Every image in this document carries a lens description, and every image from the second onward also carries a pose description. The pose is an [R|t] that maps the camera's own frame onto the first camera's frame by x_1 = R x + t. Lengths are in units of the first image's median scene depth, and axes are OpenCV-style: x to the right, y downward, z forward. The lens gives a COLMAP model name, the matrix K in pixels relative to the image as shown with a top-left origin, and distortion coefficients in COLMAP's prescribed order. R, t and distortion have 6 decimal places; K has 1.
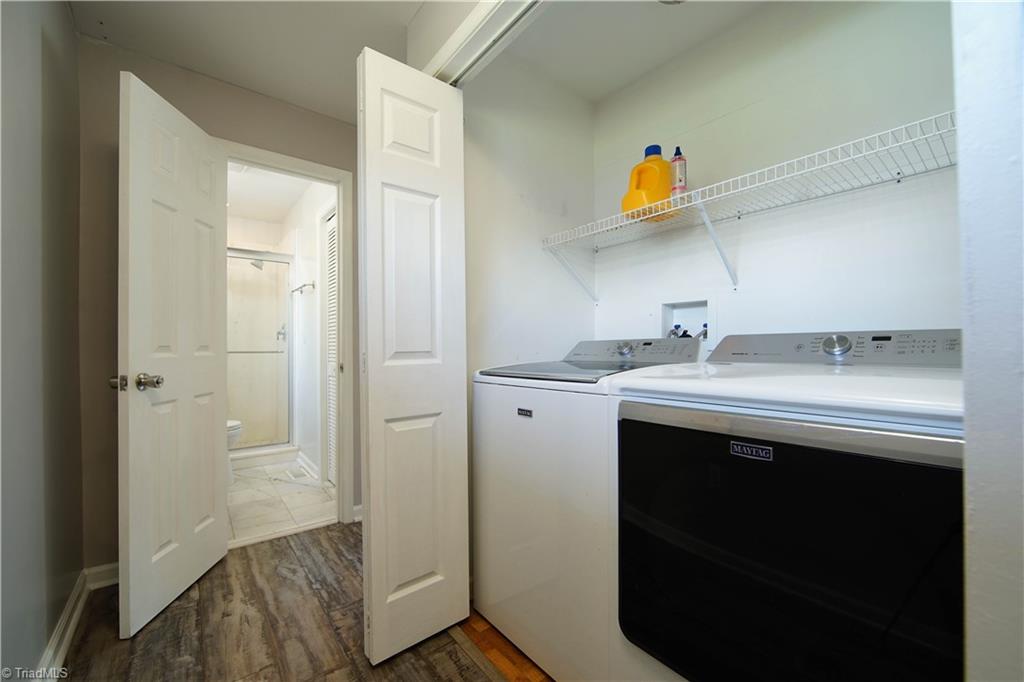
lens RADIAL K [[406.4, 0, 494.5], [0, 406.4, 349.9], [0, 0, 1]] dist [0.001802, 0.000405]
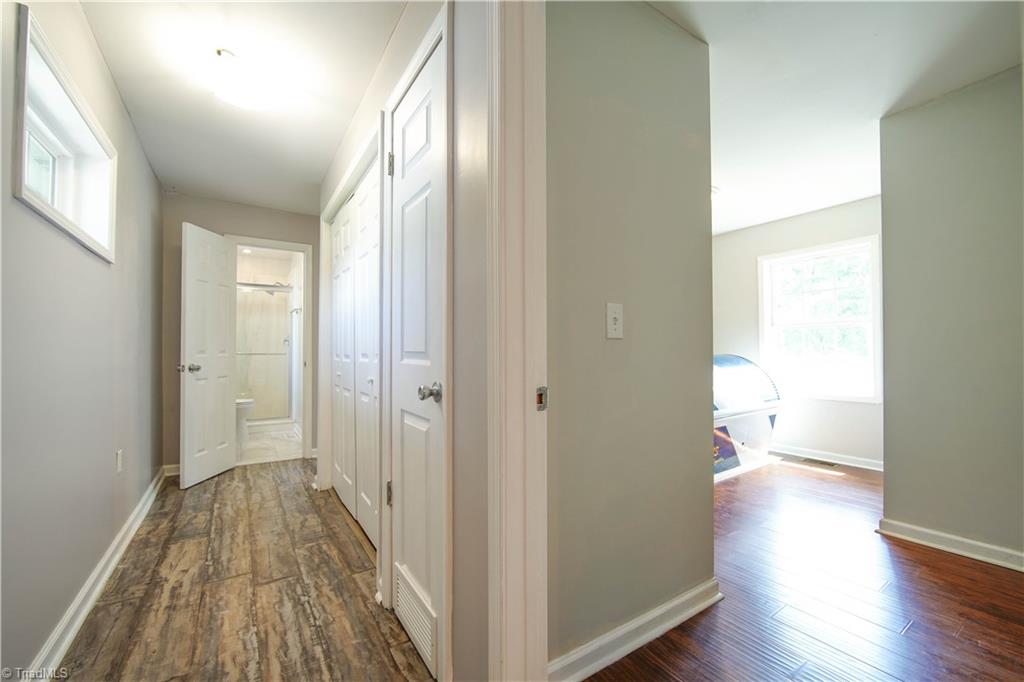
lens RADIAL K [[422.3, 0, 506.5], [0, 422.3, 345.6], [0, 0, 1]] dist [-0.010405, 0.000512]
pose [[0.996389, 0.002383, -0.084876, 0.582046], [-0.003663, 0.999882, -0.014929, -0.006361], [0.084830, 0.015186, 0.996280, -0.634035]]
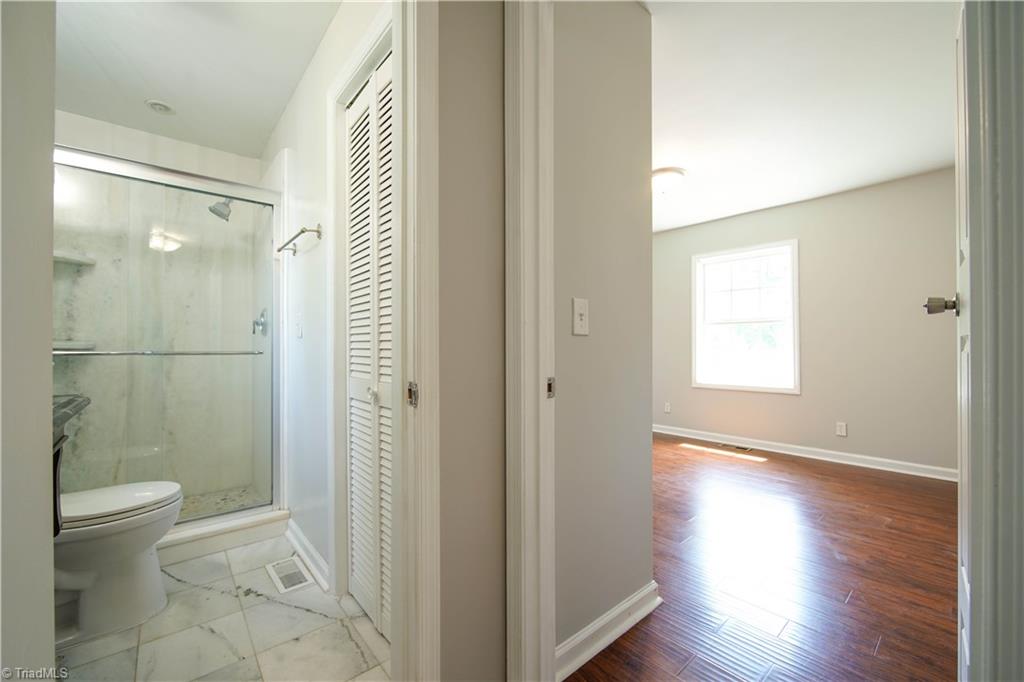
lens RADIAL K [[422.3, 0, 506.5], [0, 422.3, 345.6], [0, 0, 1]] dist [-0.010405, 0.000512]
pose [[0.998992, -0.002931, 0.044797, -0.282773], [0.003357, 0.999950, -0.009451, 0.001320], [-0.044768, 0.009592, 0.998951, 0.546495]]
